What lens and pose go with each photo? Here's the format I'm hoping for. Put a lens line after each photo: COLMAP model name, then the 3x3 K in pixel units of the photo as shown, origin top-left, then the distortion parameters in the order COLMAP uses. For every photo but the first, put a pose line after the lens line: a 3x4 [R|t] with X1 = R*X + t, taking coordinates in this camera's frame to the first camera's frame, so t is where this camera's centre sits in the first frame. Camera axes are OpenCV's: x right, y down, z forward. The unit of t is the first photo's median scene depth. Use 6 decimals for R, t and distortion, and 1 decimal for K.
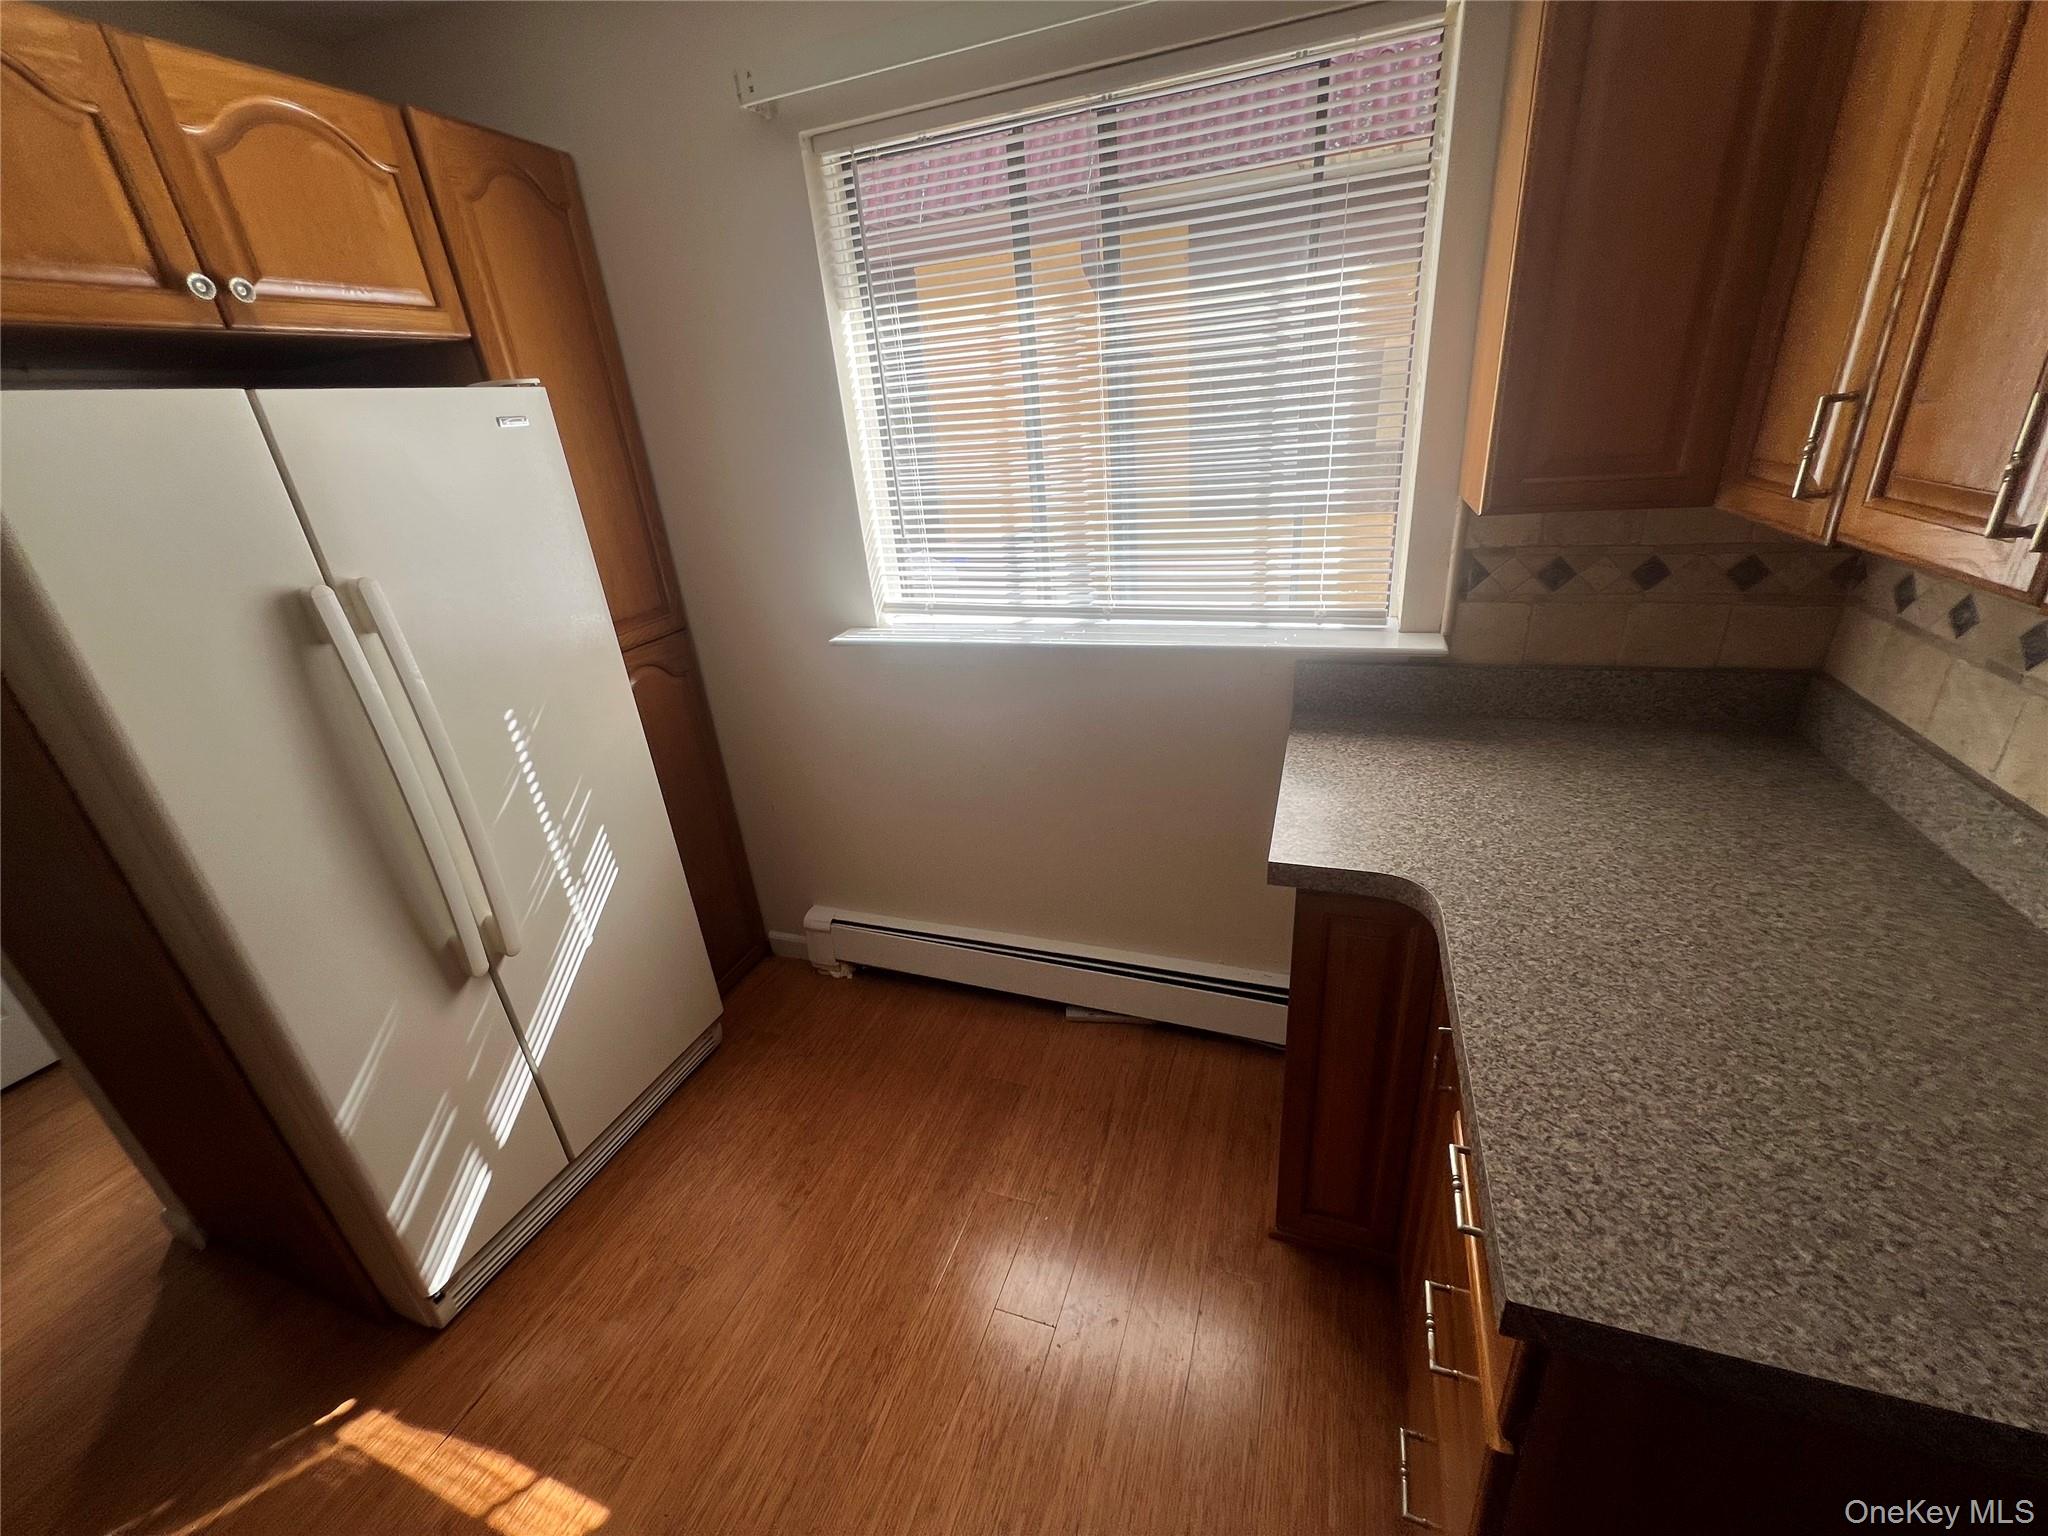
lens RADIAL K [[815.1, 0, 1020.7], [0, 815.1, 766.1], [0, 0, 1]] dist [0.001420, -0.000611]
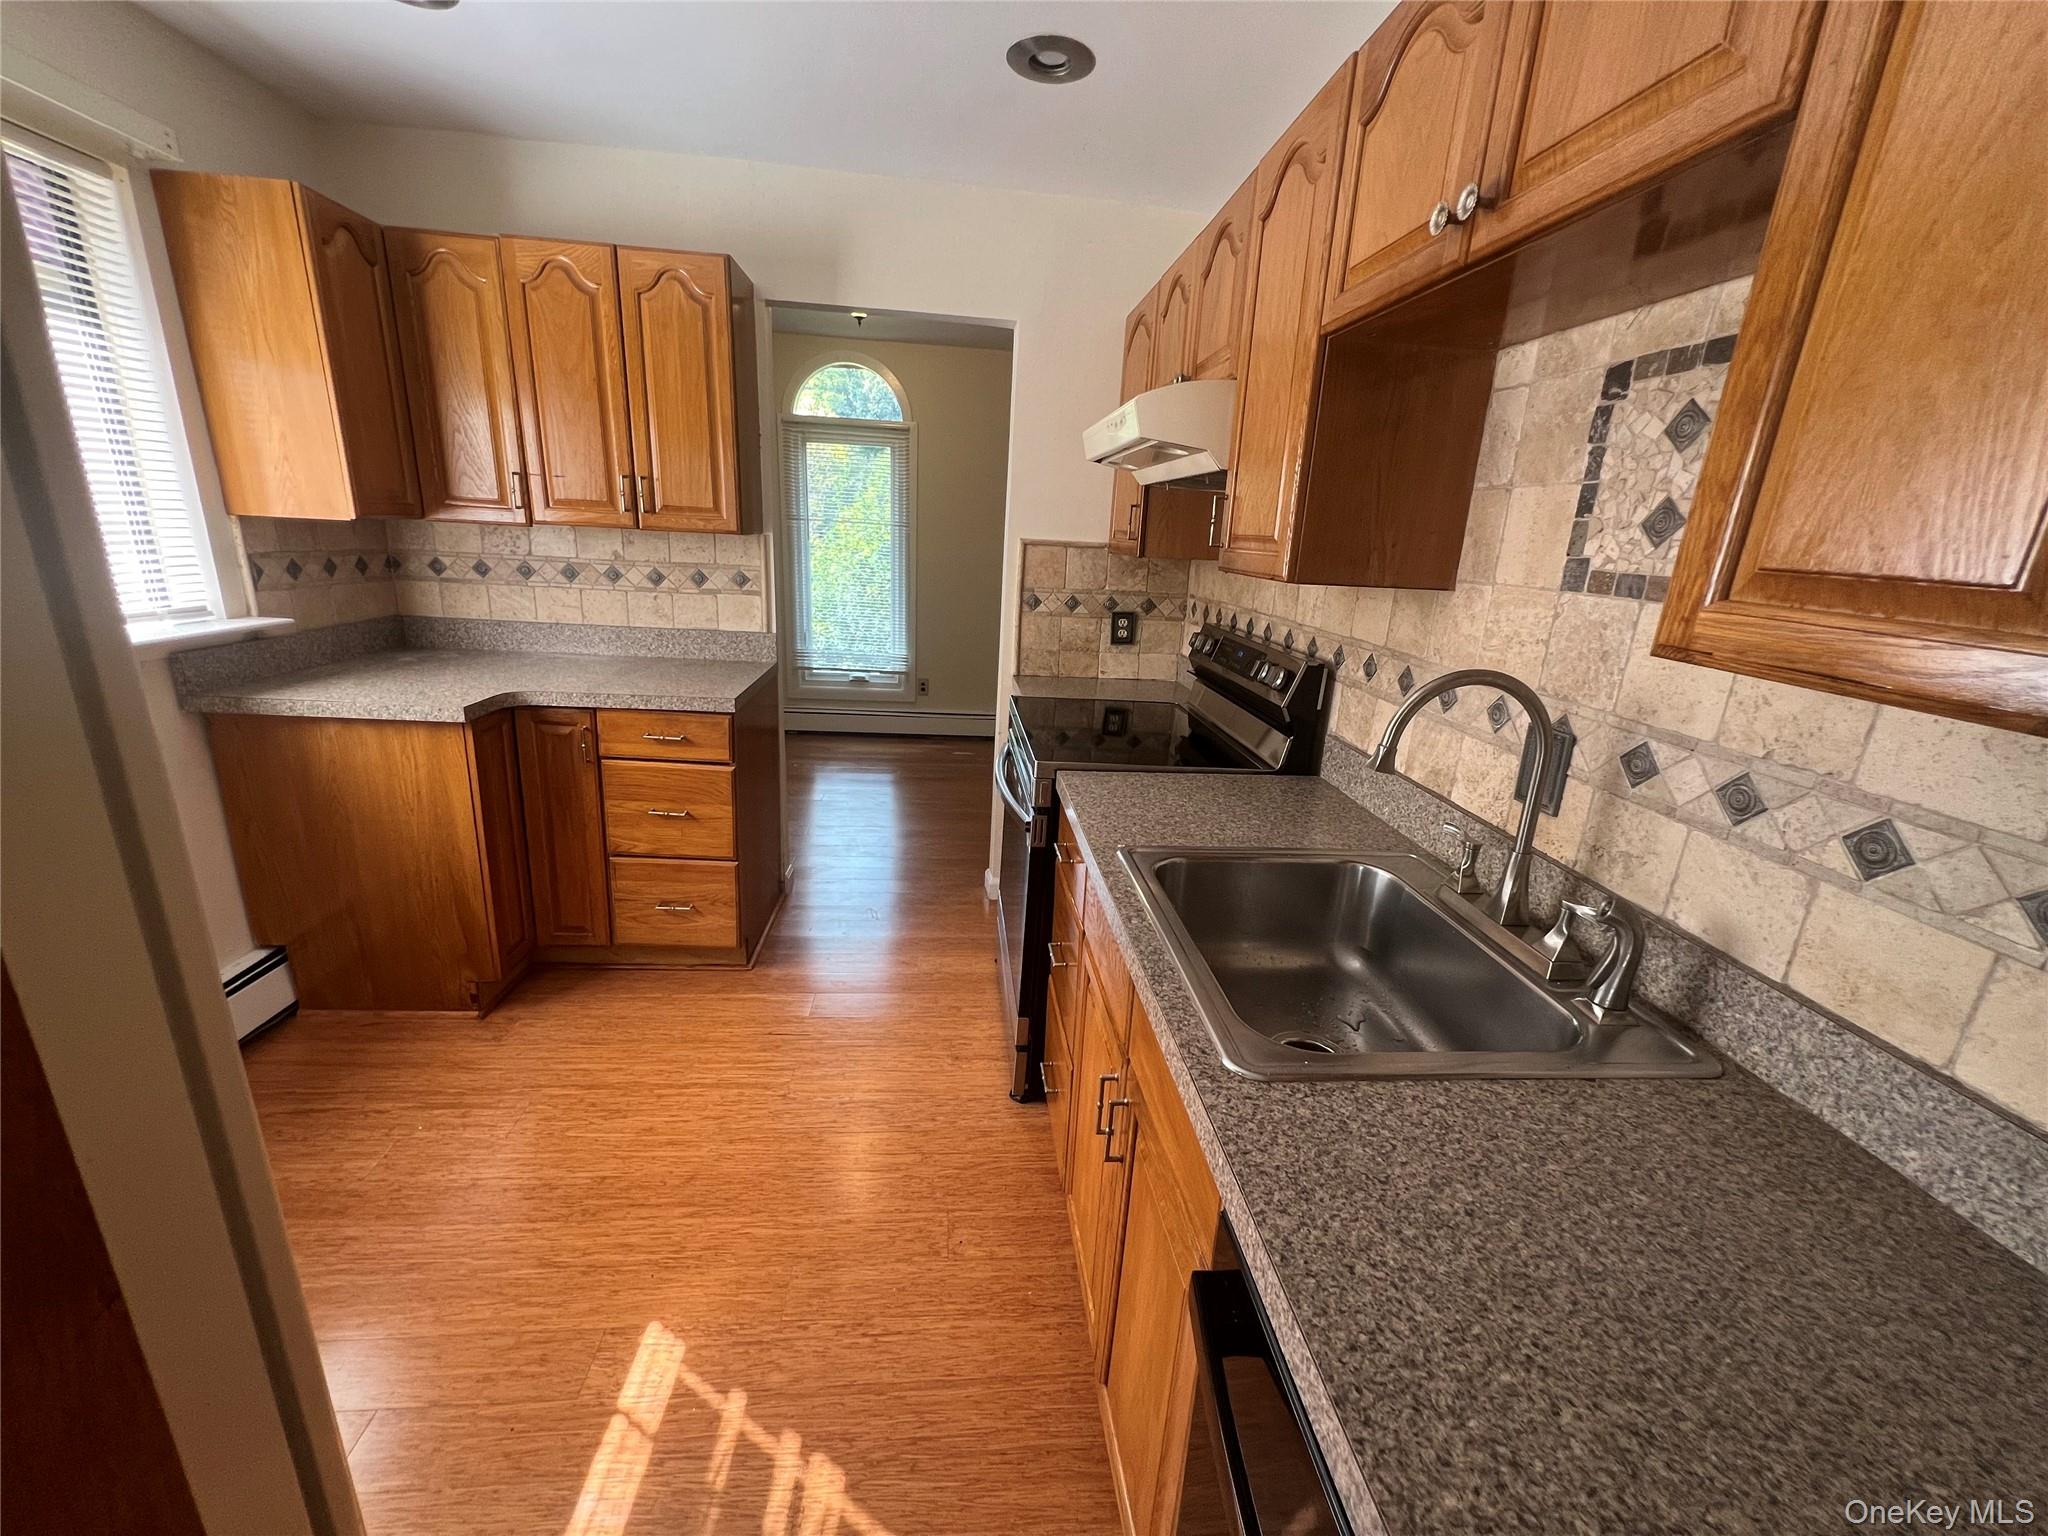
lens RADIAL K [[815.1, 0, 1020.7], [0, 815.1, 766.1], [0, 0, 1]] dist [0.001420, -0.000611]
pose [[-0.428823, -0.192213, 0.882703, -1.254254], [0.349005, 0.865993, 0.358123, 0.014542], [-0.833251, 0.461639, -0.304274, 0.443333]]
